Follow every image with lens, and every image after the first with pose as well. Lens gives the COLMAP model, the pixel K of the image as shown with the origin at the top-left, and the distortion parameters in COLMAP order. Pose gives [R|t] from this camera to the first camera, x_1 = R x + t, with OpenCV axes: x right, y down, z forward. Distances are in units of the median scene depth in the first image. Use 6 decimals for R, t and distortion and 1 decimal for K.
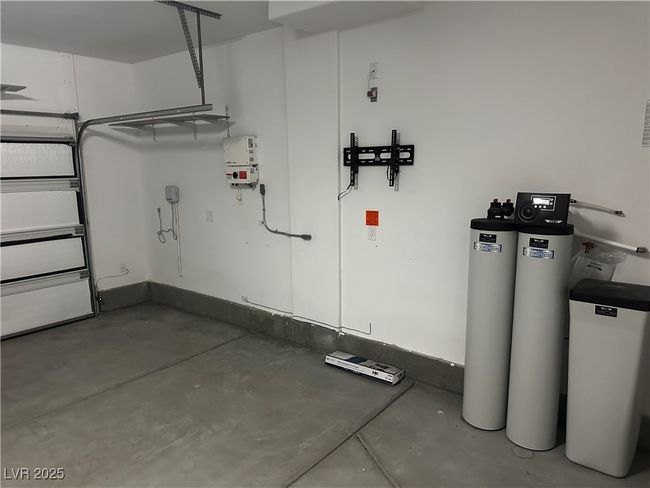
lens RADIAL K [[463.6, 0, 325.3], [0, 463.6, 244.5], [0, 0, 1]] dist [0.040483, -0.032987]
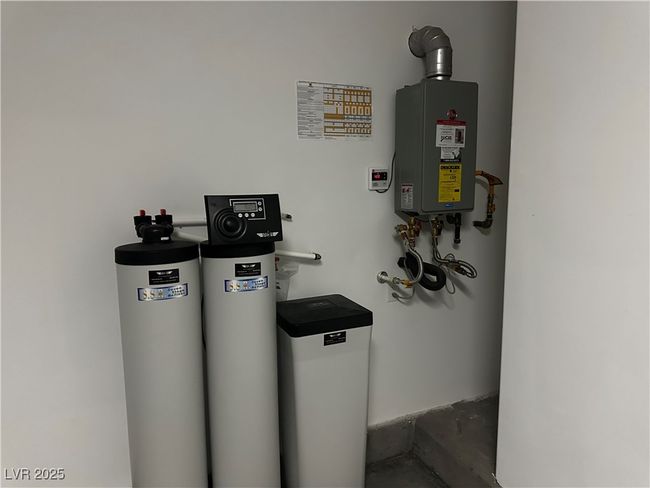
lens RADIAL K [[463.6, 0, 325.1], [0, 463.6, 246.5], [0, 0, 1]] dist [0.040483, -0.032987]
pose [[0.429618, -0.134737, 0.892902, -0.085053], [0.158407, 0.984718, 0.072374, -0.066144], [-0.889008, 0.110349, 0.444396, 0.602961]]
